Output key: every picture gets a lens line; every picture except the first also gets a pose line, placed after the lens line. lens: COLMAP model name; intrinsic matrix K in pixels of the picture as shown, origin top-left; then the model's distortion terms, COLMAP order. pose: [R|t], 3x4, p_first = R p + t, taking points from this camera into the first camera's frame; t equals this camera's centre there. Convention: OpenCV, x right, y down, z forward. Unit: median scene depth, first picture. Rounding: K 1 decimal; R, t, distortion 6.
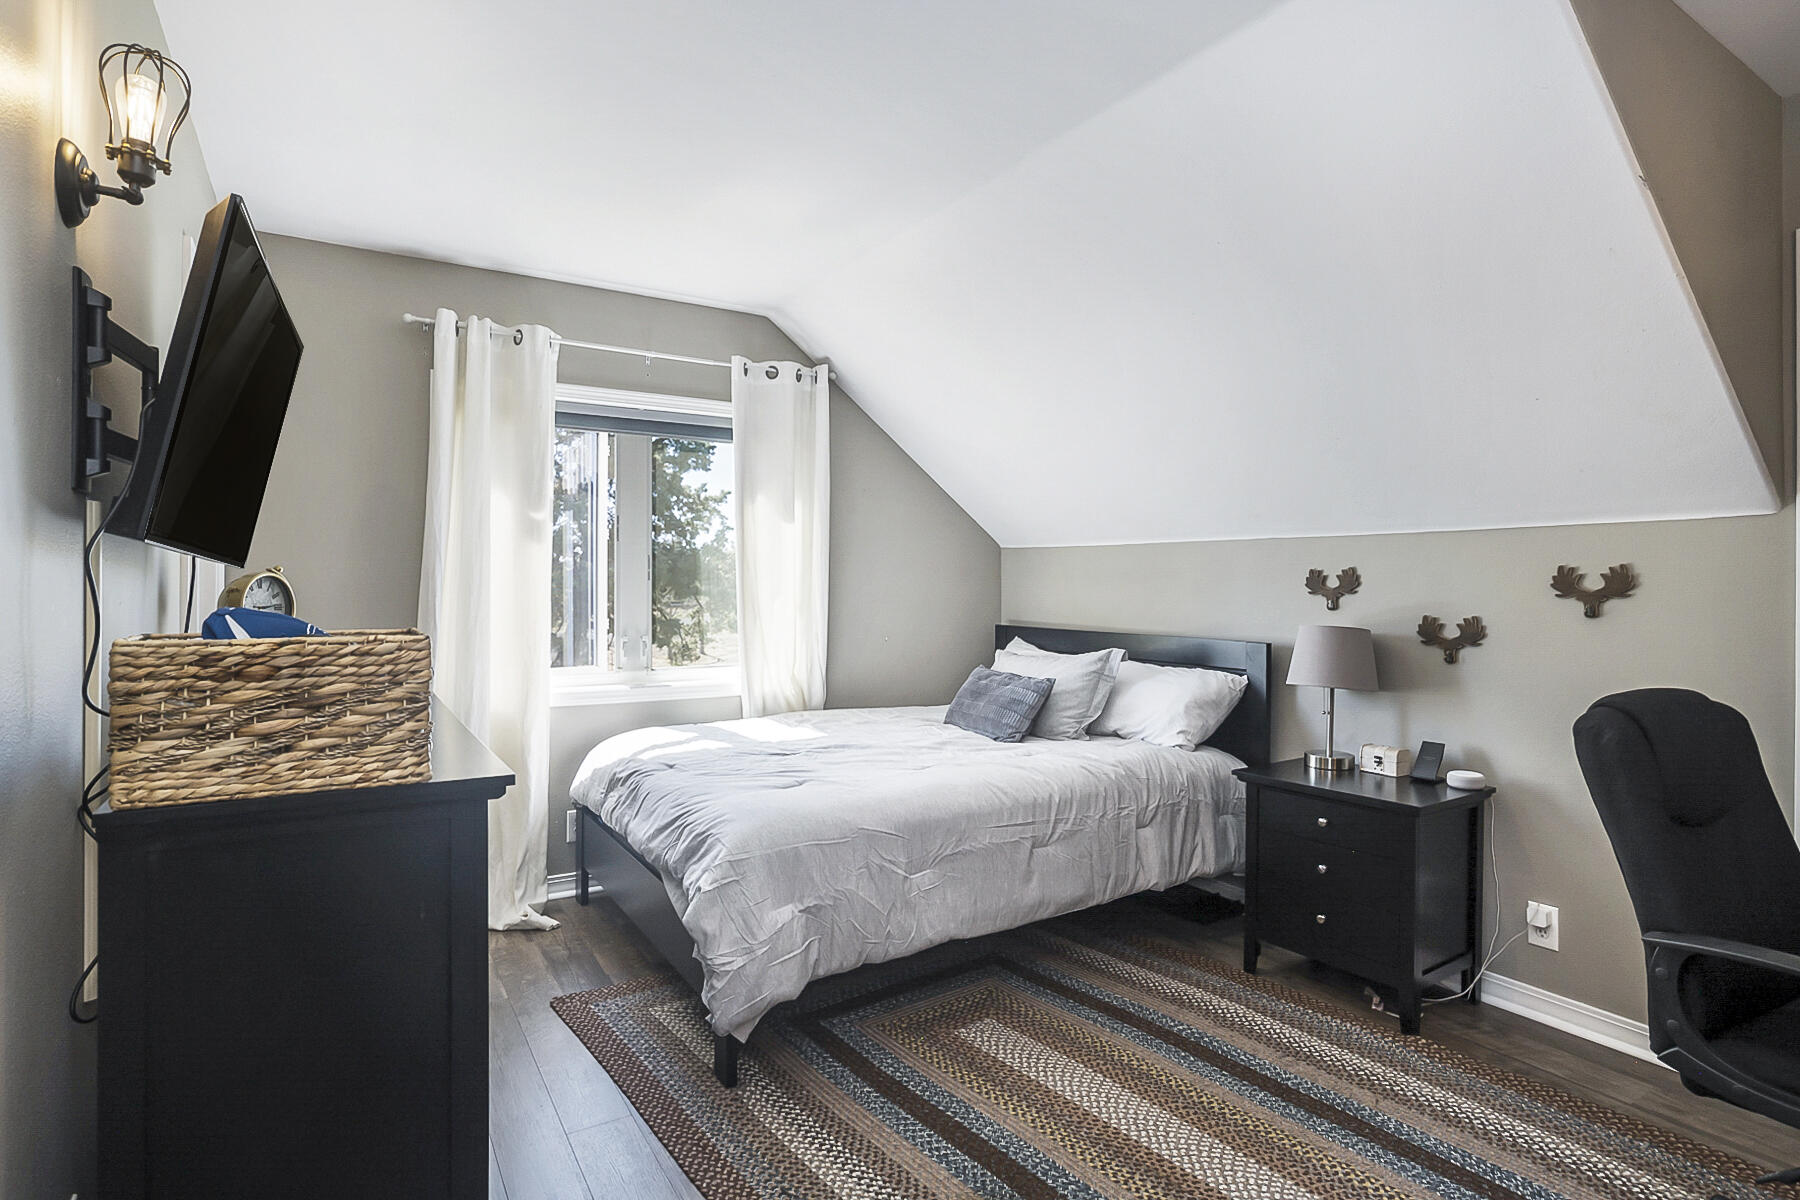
lens RADIAL K [[907.9, 0, 898.5], [0, 907.9, 593.7], [0, 0, 1]] dist [0.000218, -0.000008]
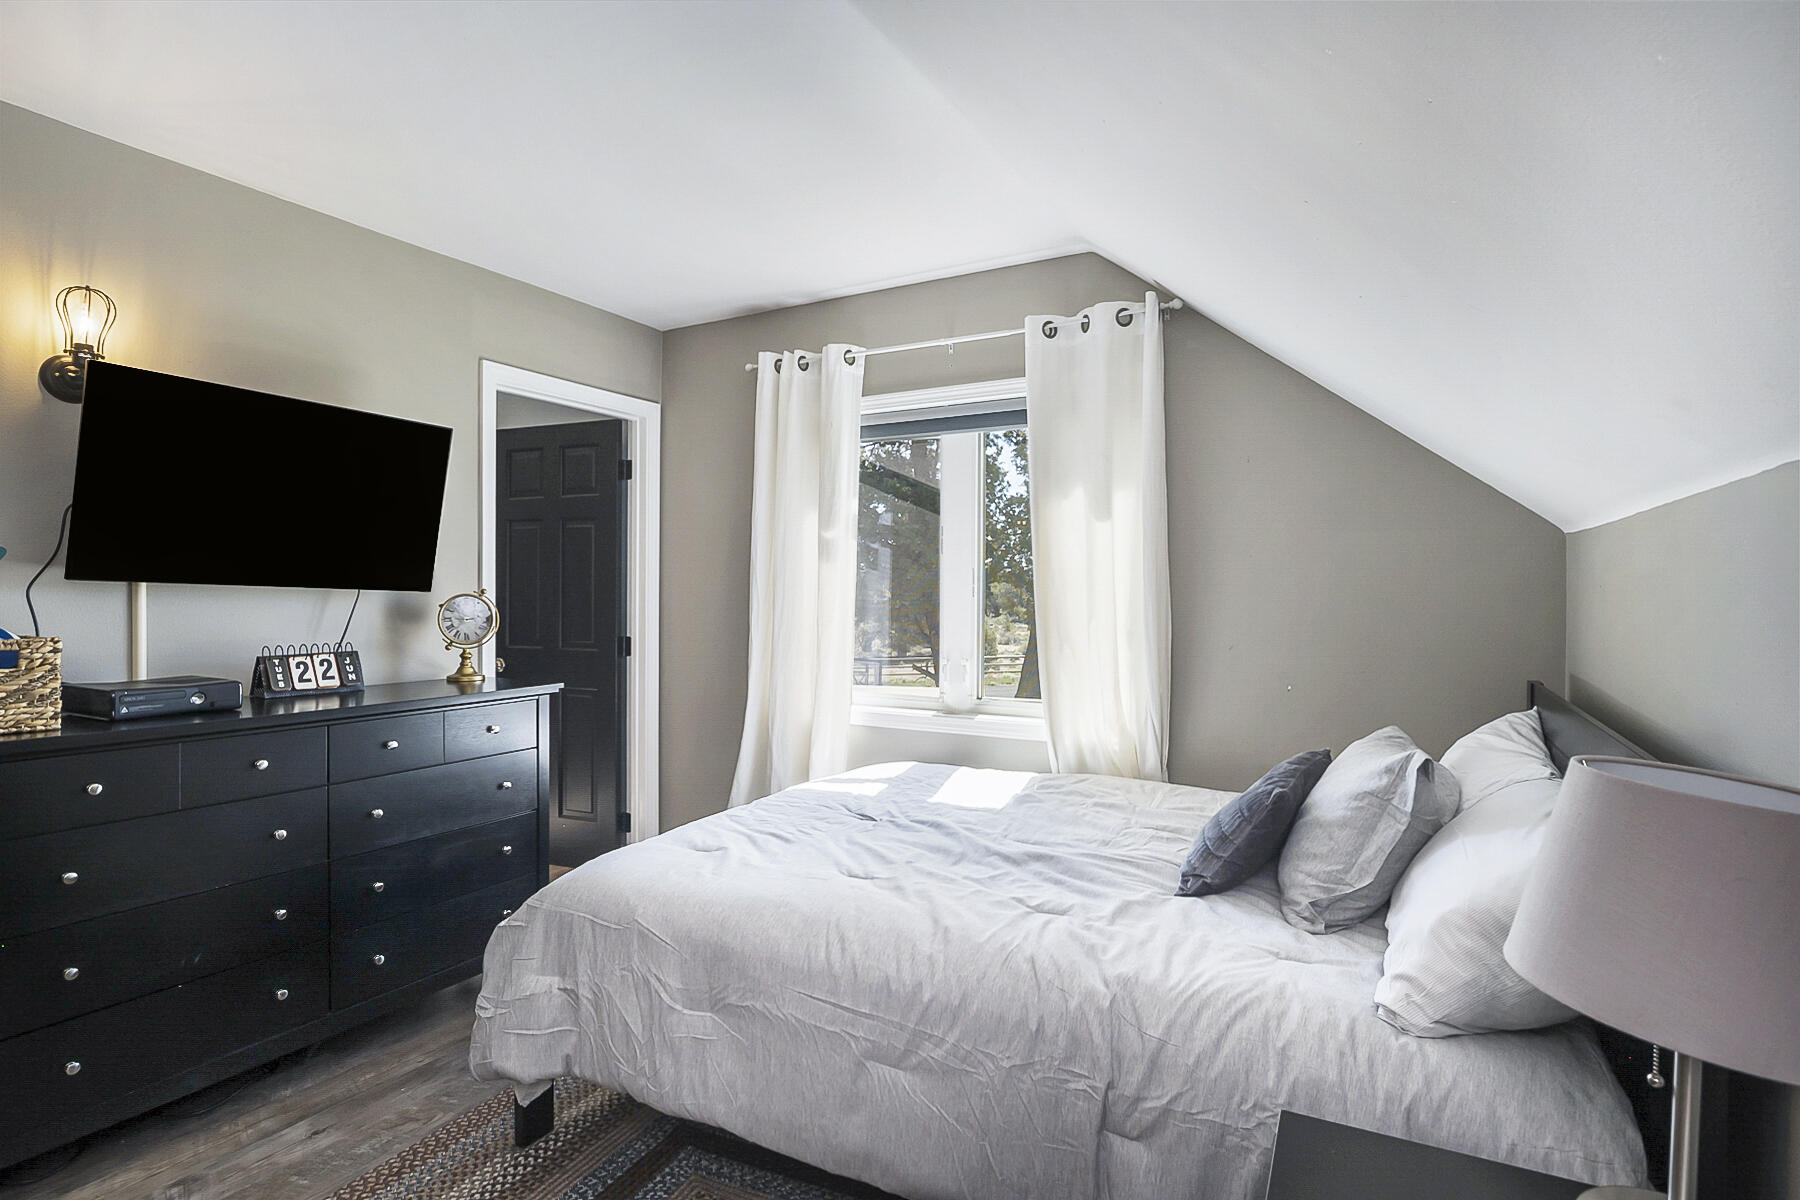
lens RADIAL K [[907.9, 0, 899.0], [0, 907.9, 600.6], [0, 0, 1]] dist [0.000218, -0.000008]
pose [[0.487573, 0.005015, -0.873068, 0.506560], [-0.013043, 0.999914, -0.001540, -0.009553], [0.872985, 0.012138, 0.487596, 0.557949]]
